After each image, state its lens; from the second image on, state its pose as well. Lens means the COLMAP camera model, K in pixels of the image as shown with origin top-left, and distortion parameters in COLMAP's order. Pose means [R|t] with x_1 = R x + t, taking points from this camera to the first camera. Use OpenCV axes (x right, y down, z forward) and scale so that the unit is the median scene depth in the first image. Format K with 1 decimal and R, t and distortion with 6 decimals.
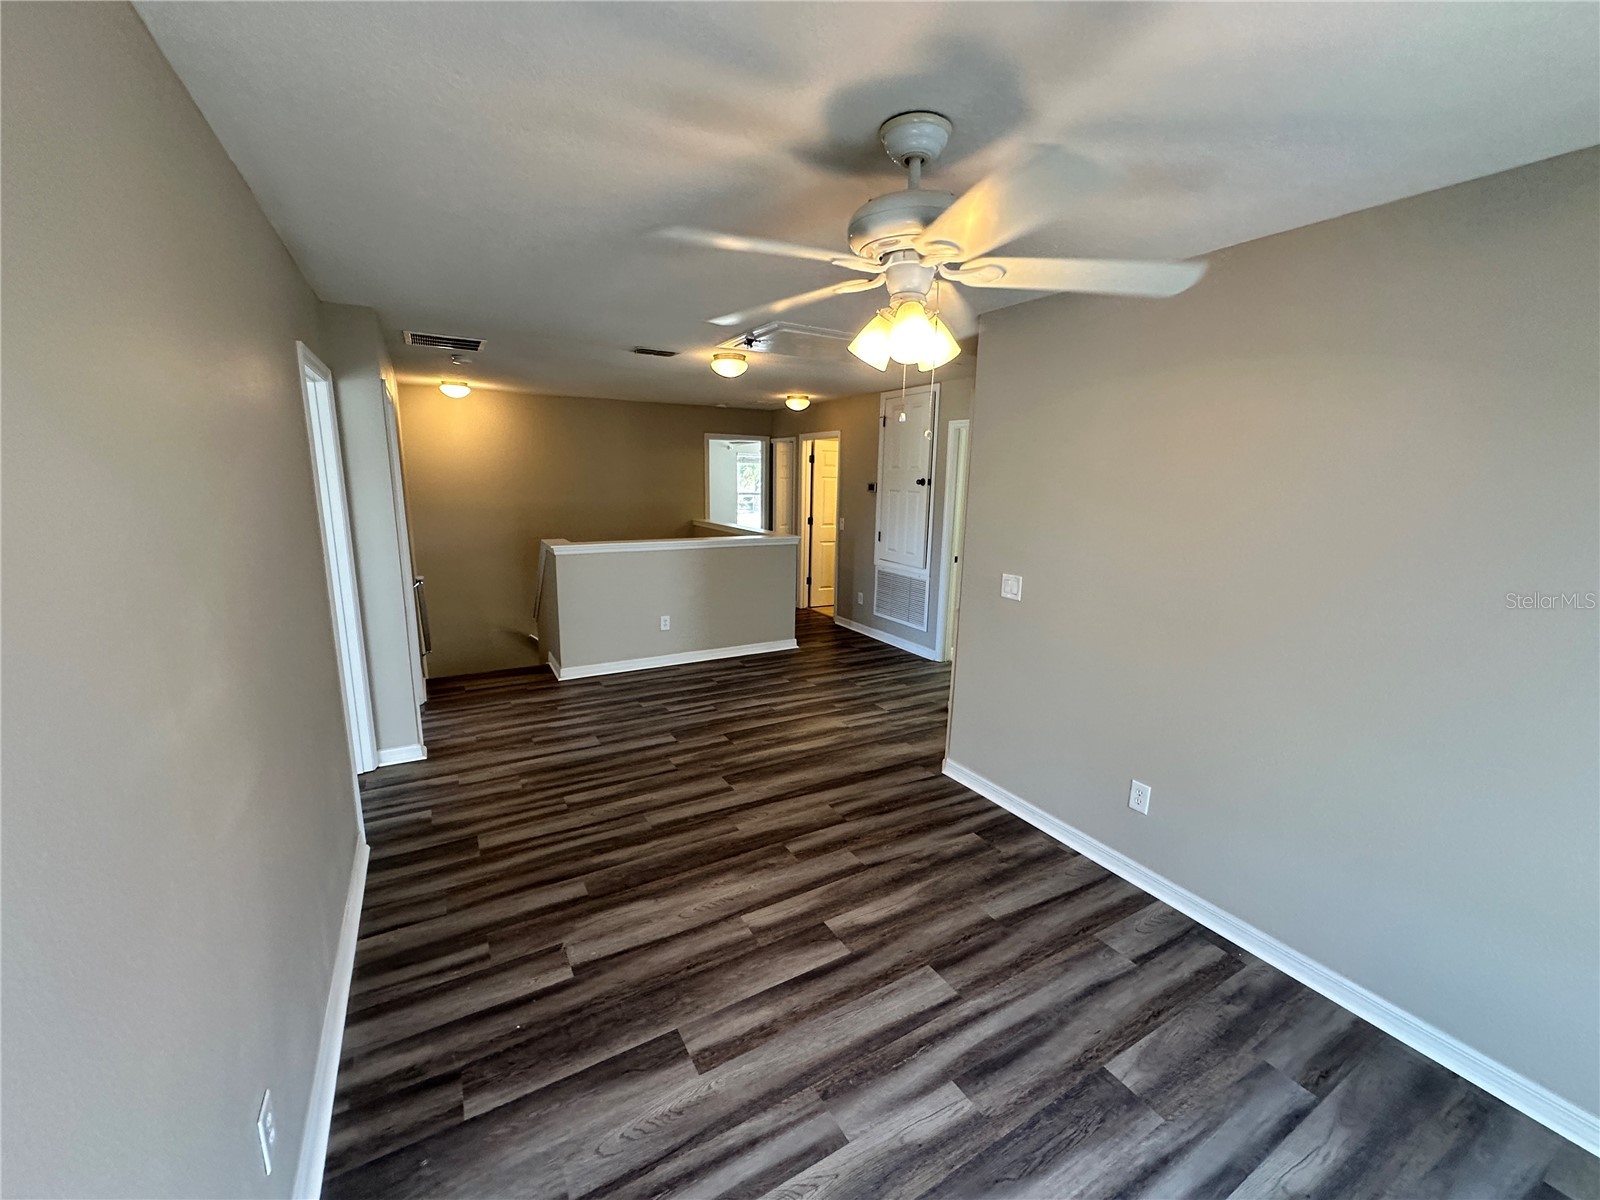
lens RADIAL K [[637.1, 0, 795.6], [0, 637.1, 604.1], [0, 0, 1]] dist [-0.001510, 0.000808]
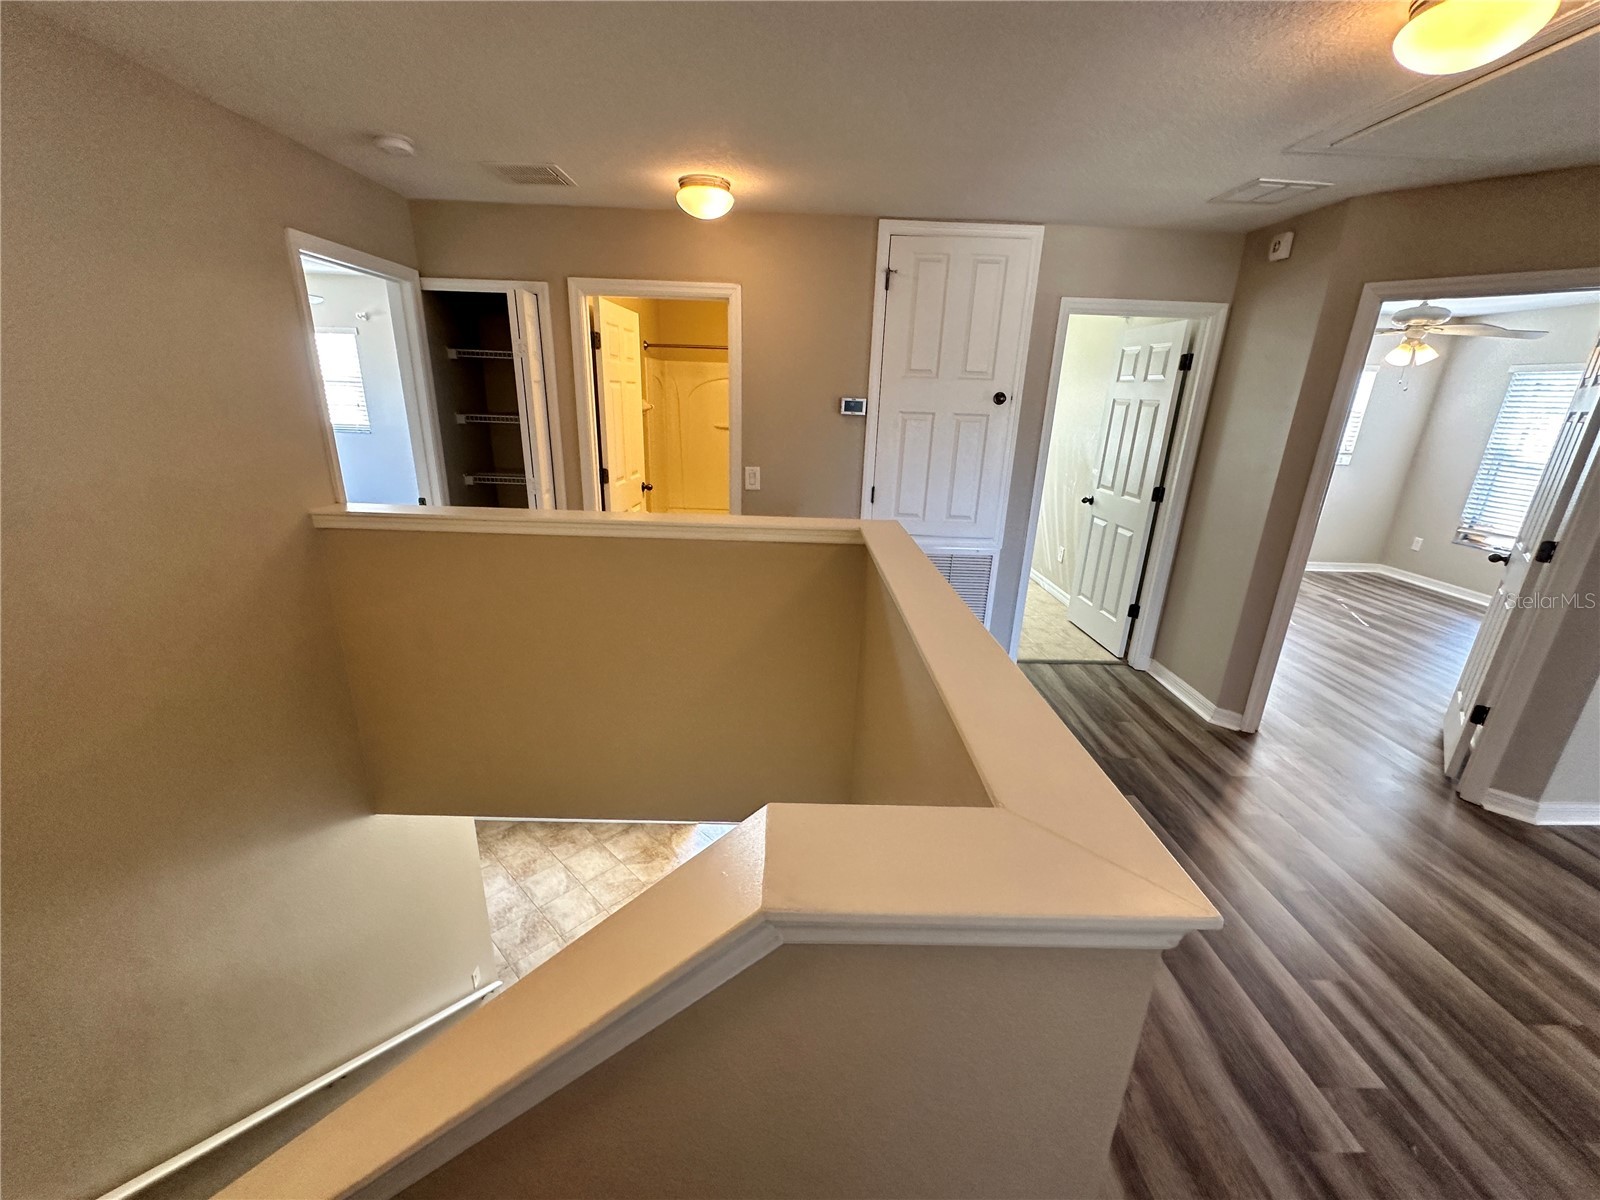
lens RADIAL K [[637.1, 0, 806.2], [0, 637.1, 602.9], [0, 0, 1]] dist [-0.001510, 0.000808]
pose [[0.481401, -0.275851, 0.831961, -0.449567], [0.150487, 0.961103, 0.231593, -0.174000], [-0.863486, 0.013710, 0.504187, 0.861023]]
